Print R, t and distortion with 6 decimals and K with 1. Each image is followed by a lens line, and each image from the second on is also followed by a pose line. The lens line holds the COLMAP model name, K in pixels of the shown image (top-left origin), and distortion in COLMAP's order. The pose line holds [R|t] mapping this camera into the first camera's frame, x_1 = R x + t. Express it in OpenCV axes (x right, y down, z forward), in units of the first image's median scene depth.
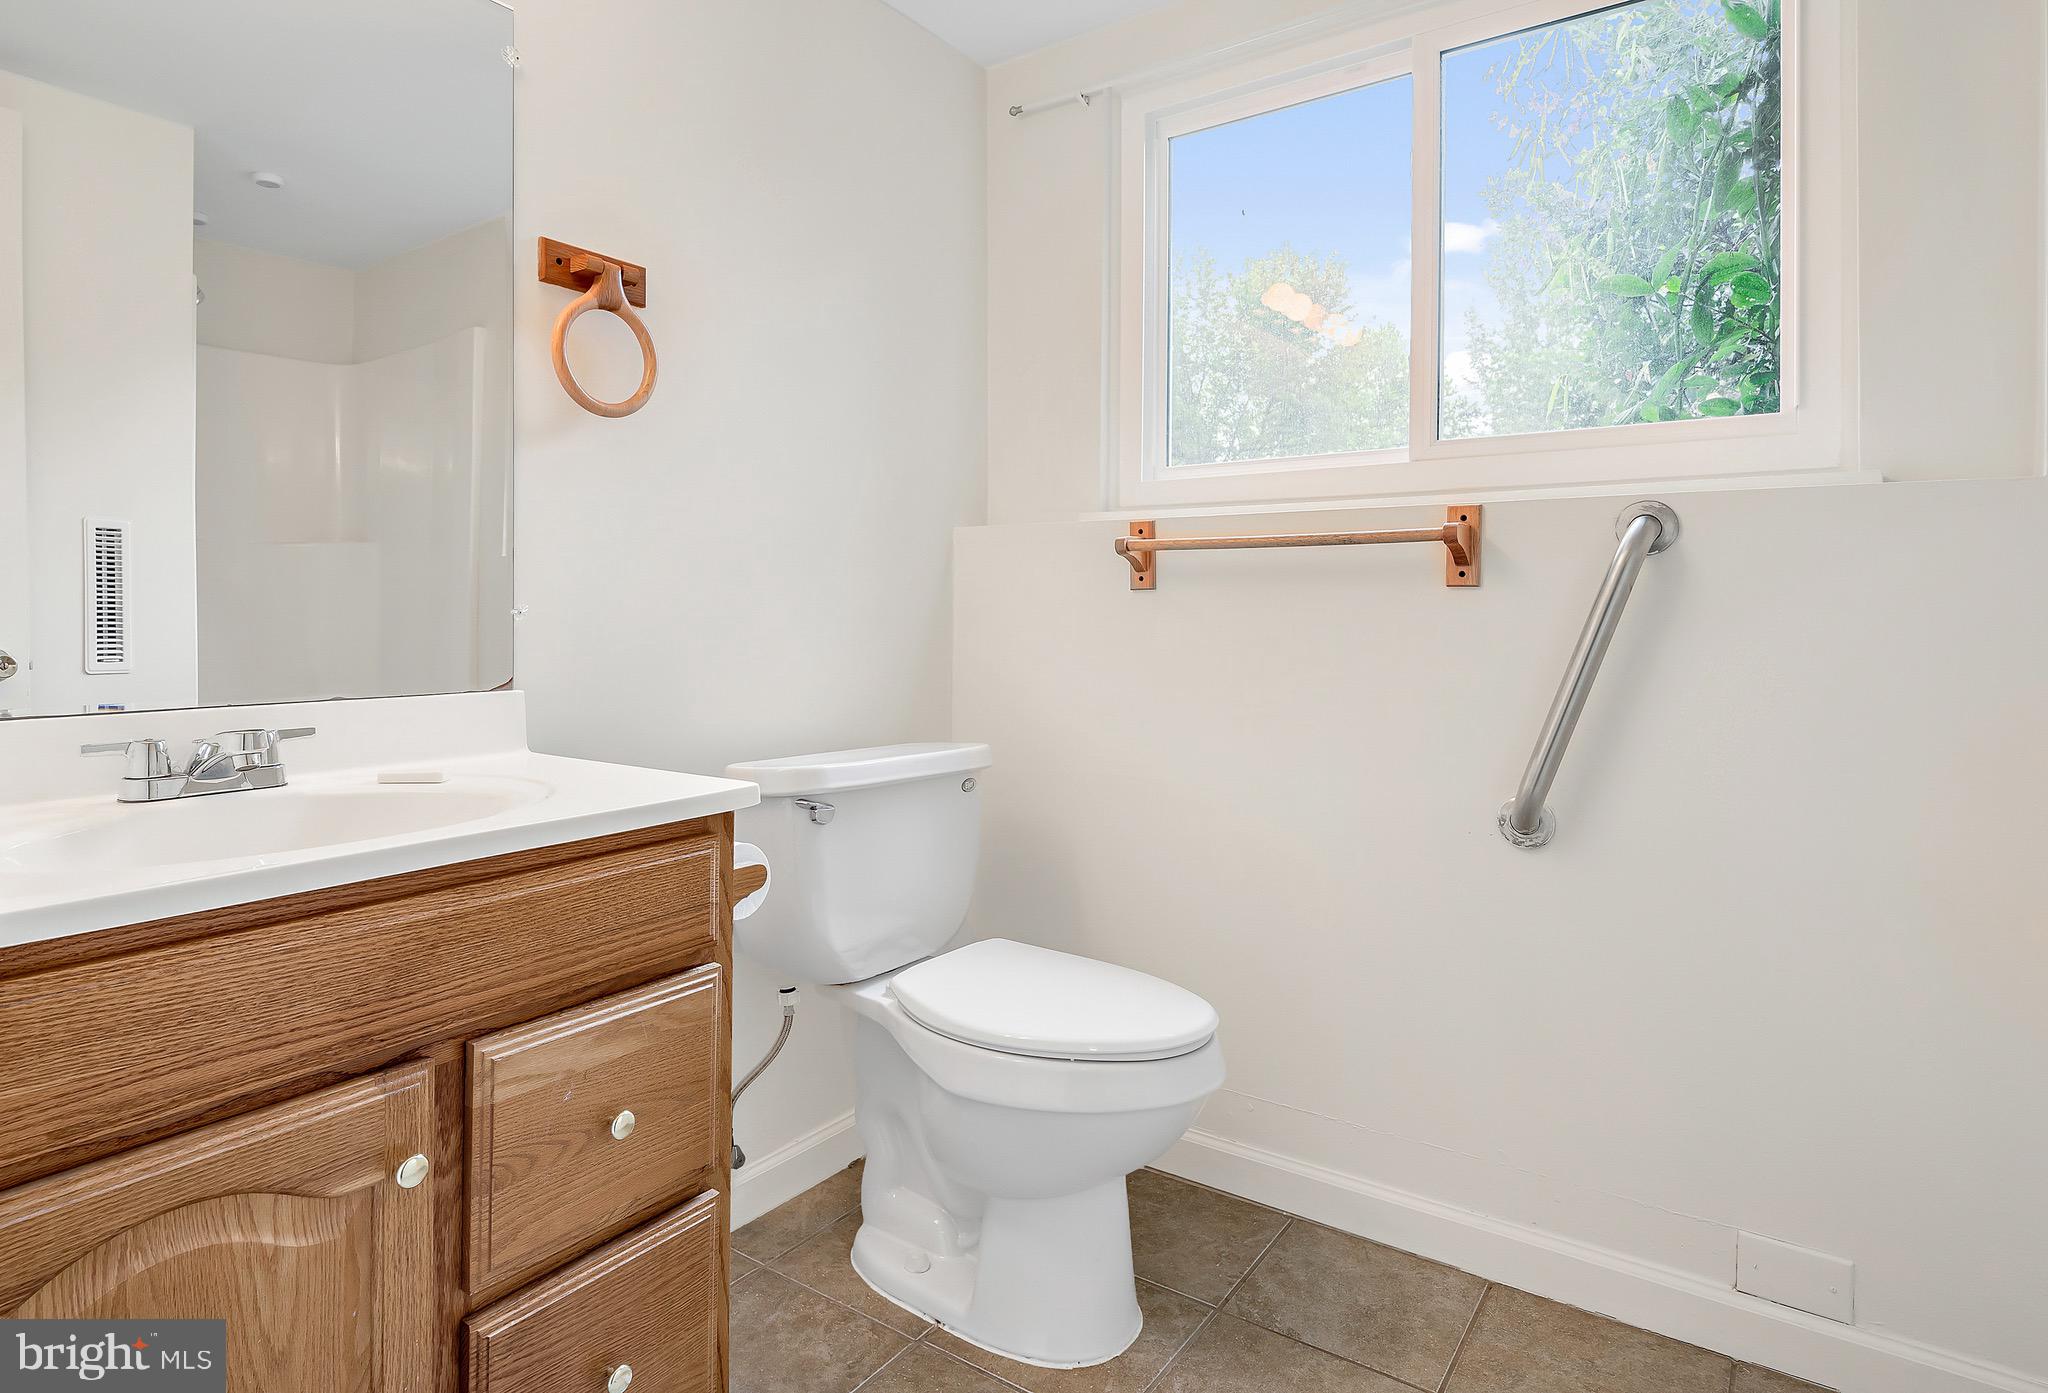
lens RADIAL K [[1140.1, 0, 991.9], [0, 1140.1, 606.9], [0, 0, 1]] dist [-0.022245, -0.000391]
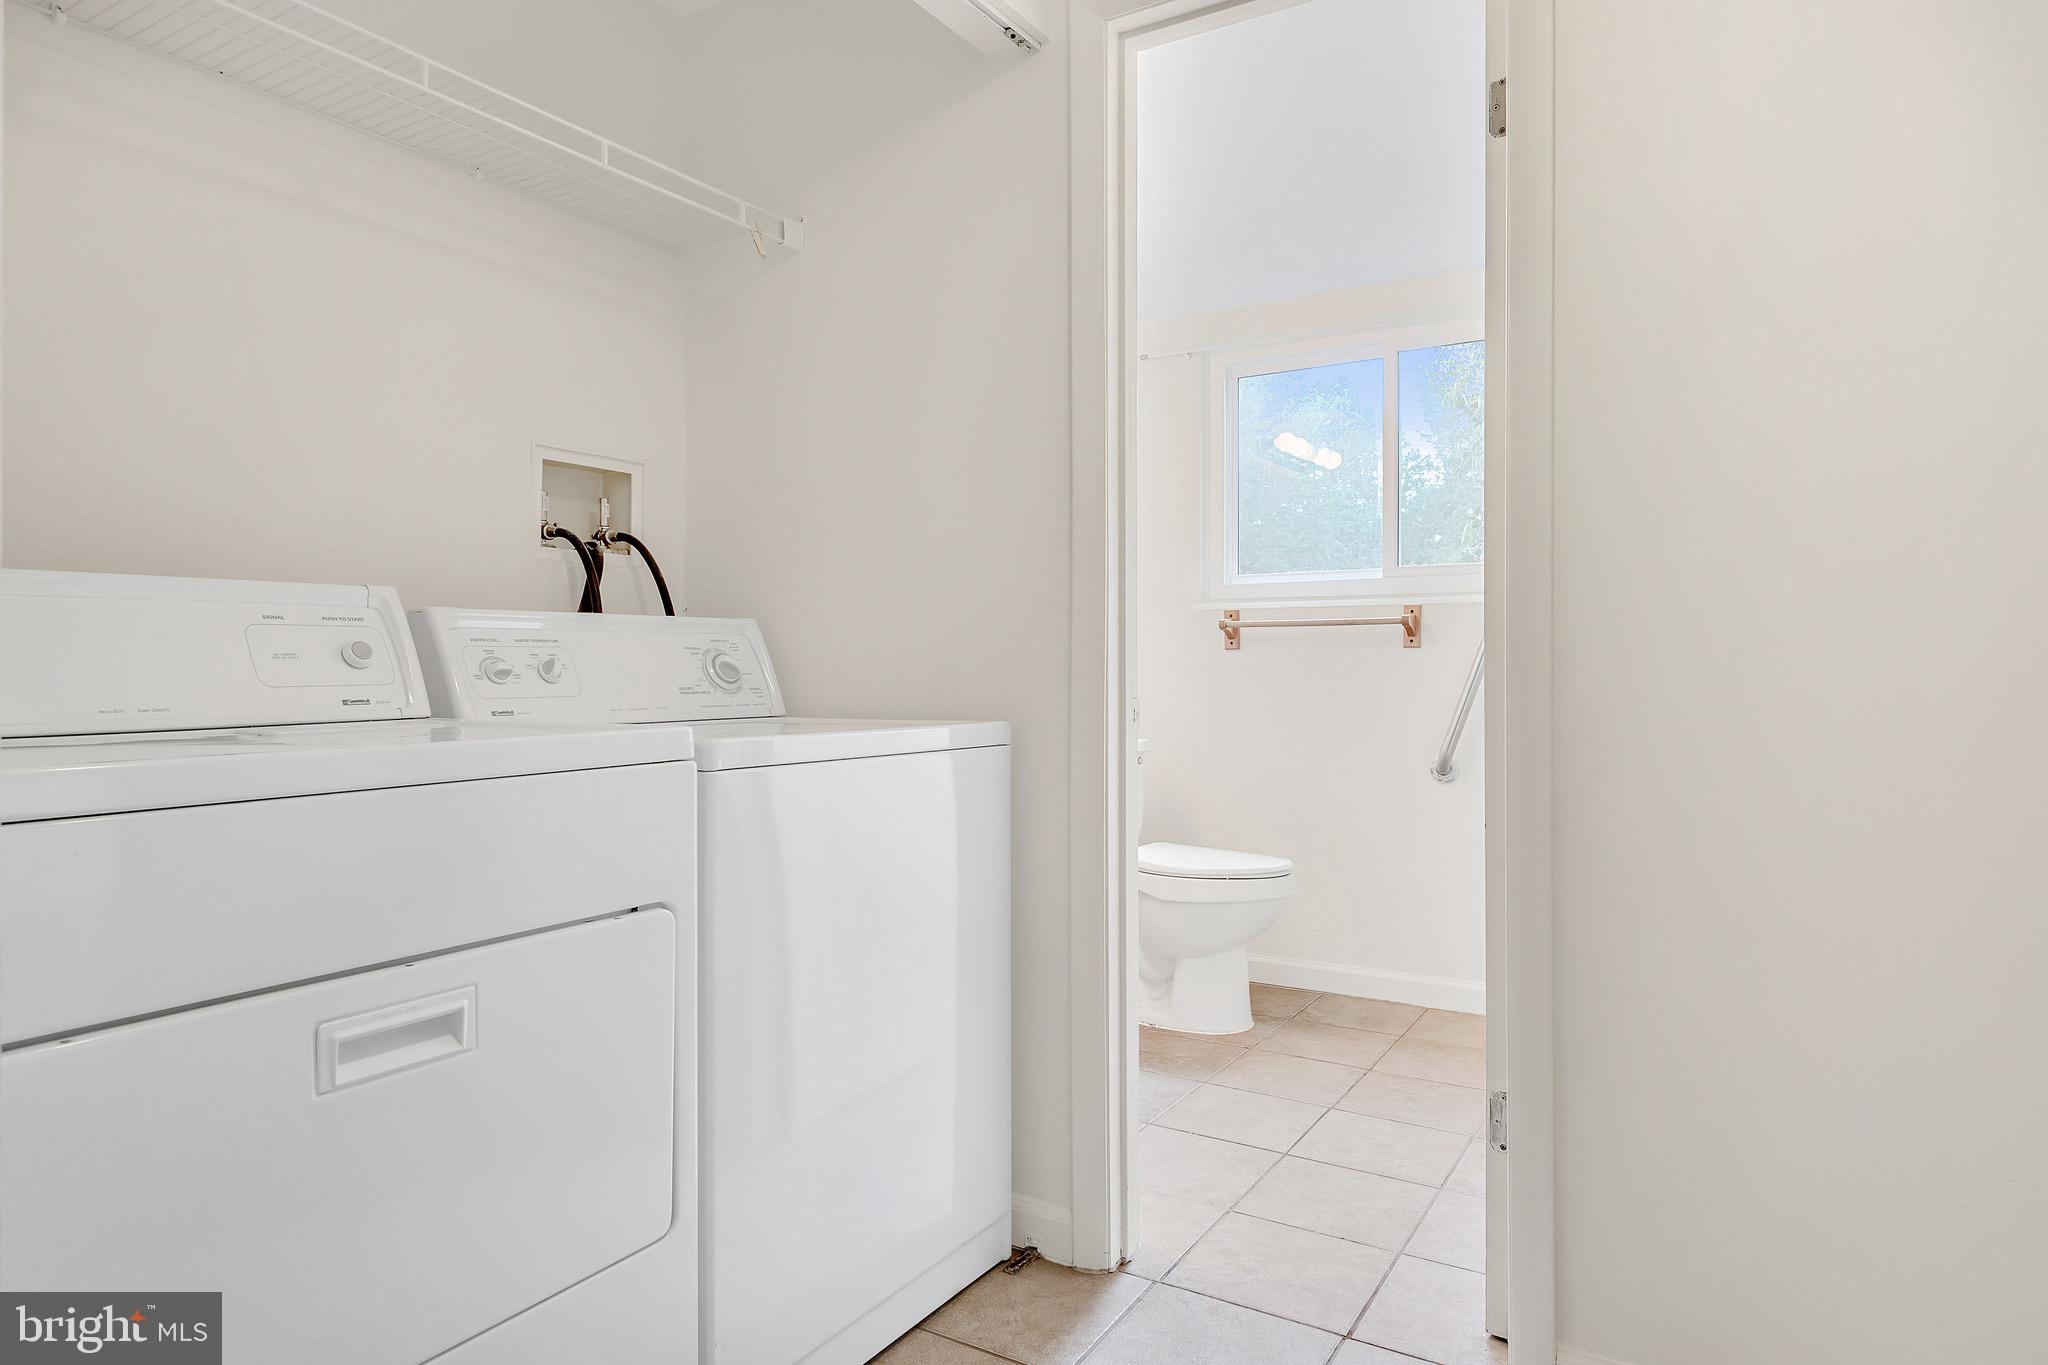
lens RADIAL K [[1238.2, 0, 1023.4], [0, 1238.2, 675.8], [0, 0, 1]] dist [0.001515, 0.000020]
pose [[0.996528, -0.000072, 0.083258, -0.386769], [0.000059, 1.000000, 0.000161, 0.027635], [-0.083258, -0.000155, 0.996528, -0.964844]]
